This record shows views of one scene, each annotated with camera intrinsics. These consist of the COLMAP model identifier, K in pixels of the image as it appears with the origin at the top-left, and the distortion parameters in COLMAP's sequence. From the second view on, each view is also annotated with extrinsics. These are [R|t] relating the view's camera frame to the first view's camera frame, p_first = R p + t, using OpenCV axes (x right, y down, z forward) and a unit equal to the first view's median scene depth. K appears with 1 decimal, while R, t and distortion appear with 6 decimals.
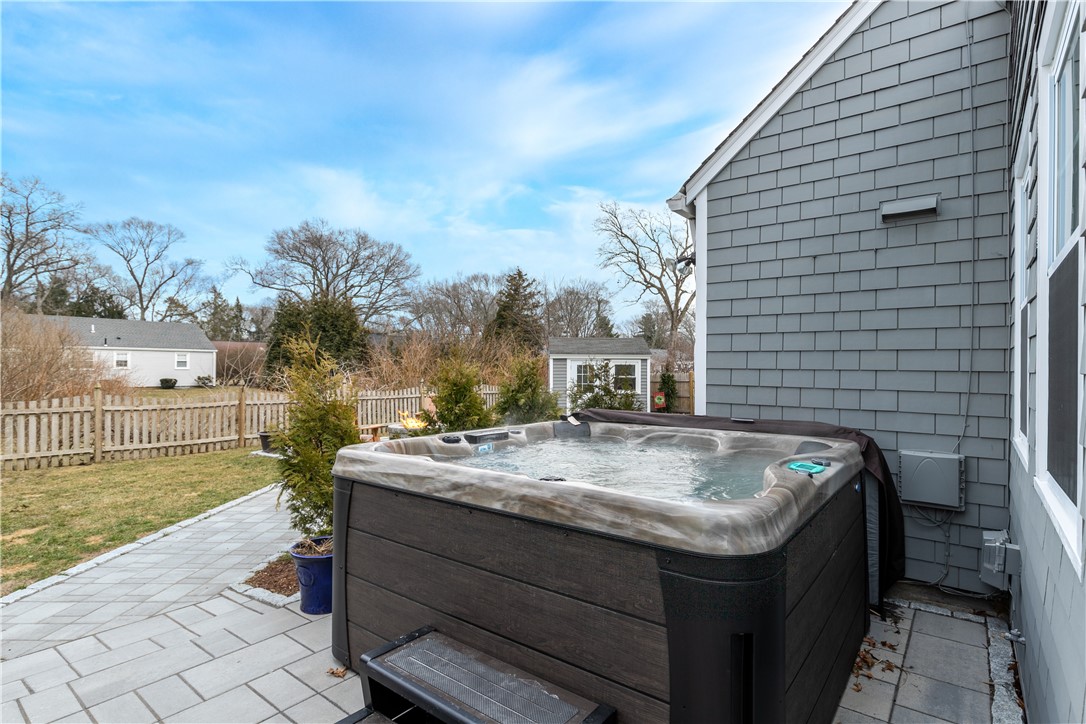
lens RADIAL K [[554.6, 0, 544.5], [0, 554.6, 360.2], [0, 0, 1]] dist [-0.000143, 0.000985]
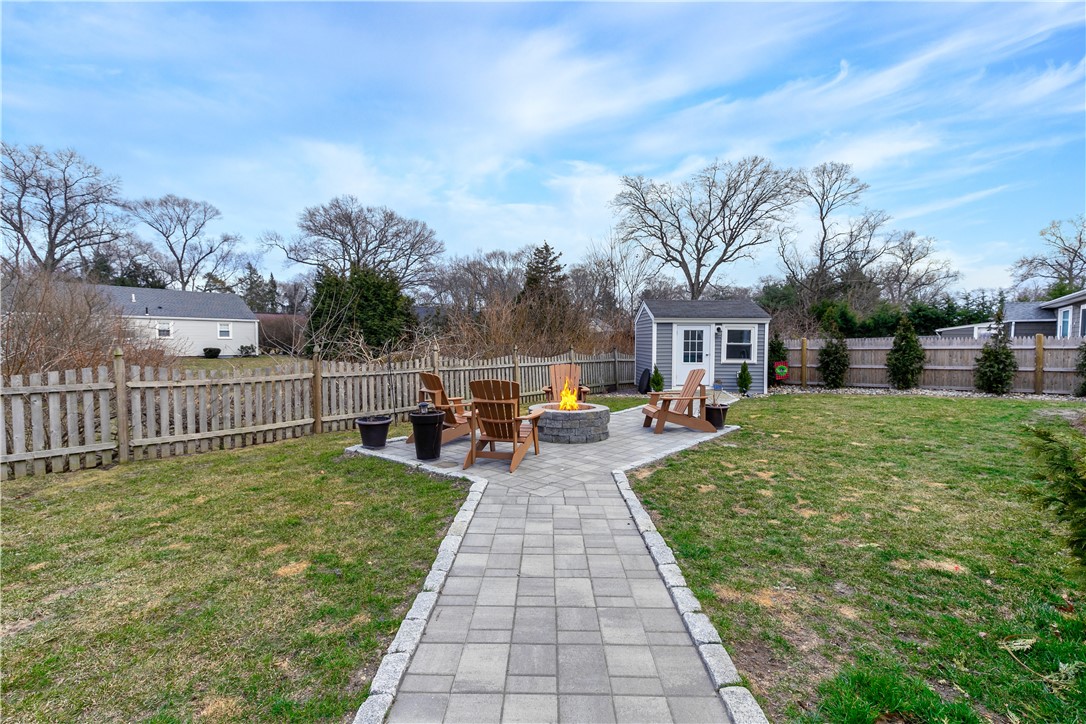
lens RADIAL K [[493.4, 0, 544.6], [0, 493.4, 363.7], [0, 0, 1]] dist [0.011191, -0.002659]
pose [[0.999999, -0.000242, -0.001608, -0.237430], [0.000342, 0.998066, 0.062164, 0.018985], [0.001589, -0.062164, 0.998065, 0.331600]]
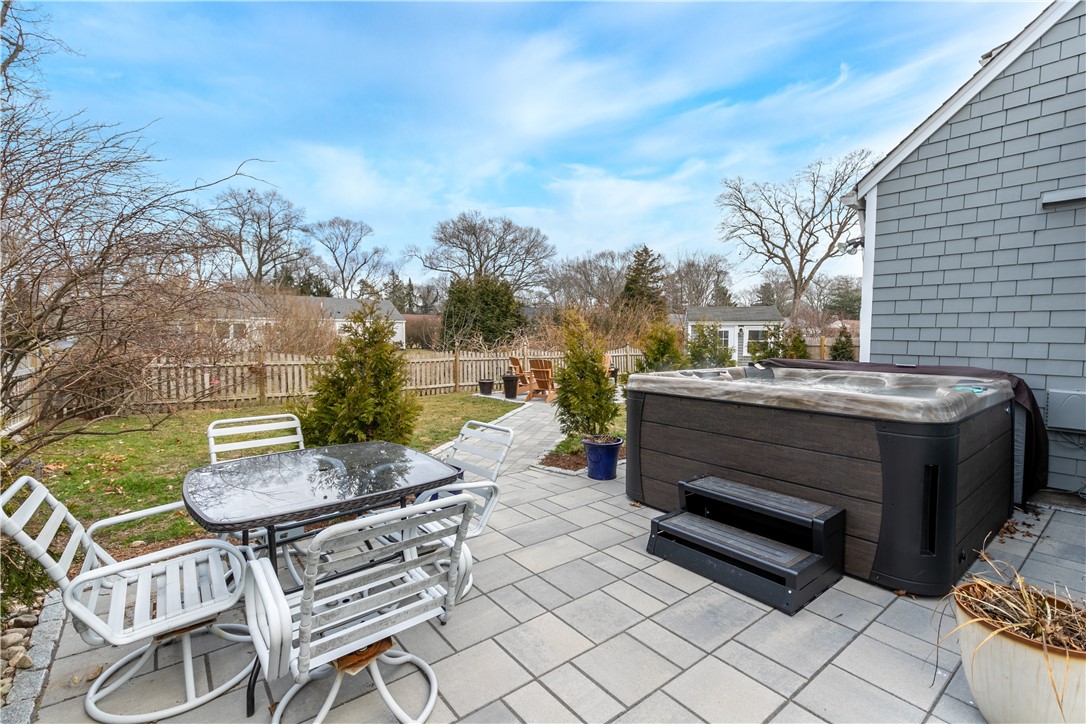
lens RADIAL K [[493.4, 0, 543.2], [0, 493.4, 360.0], [0, 0, 1]] dist [0.011191, -0.002659]
pose [[0.972507, 0.010642, -0.232632, -0.066603], [0.004083, 0.998023, 0.062725, 0.005183], [0.232840, -0.061950, 0.970540, -0.112295]]
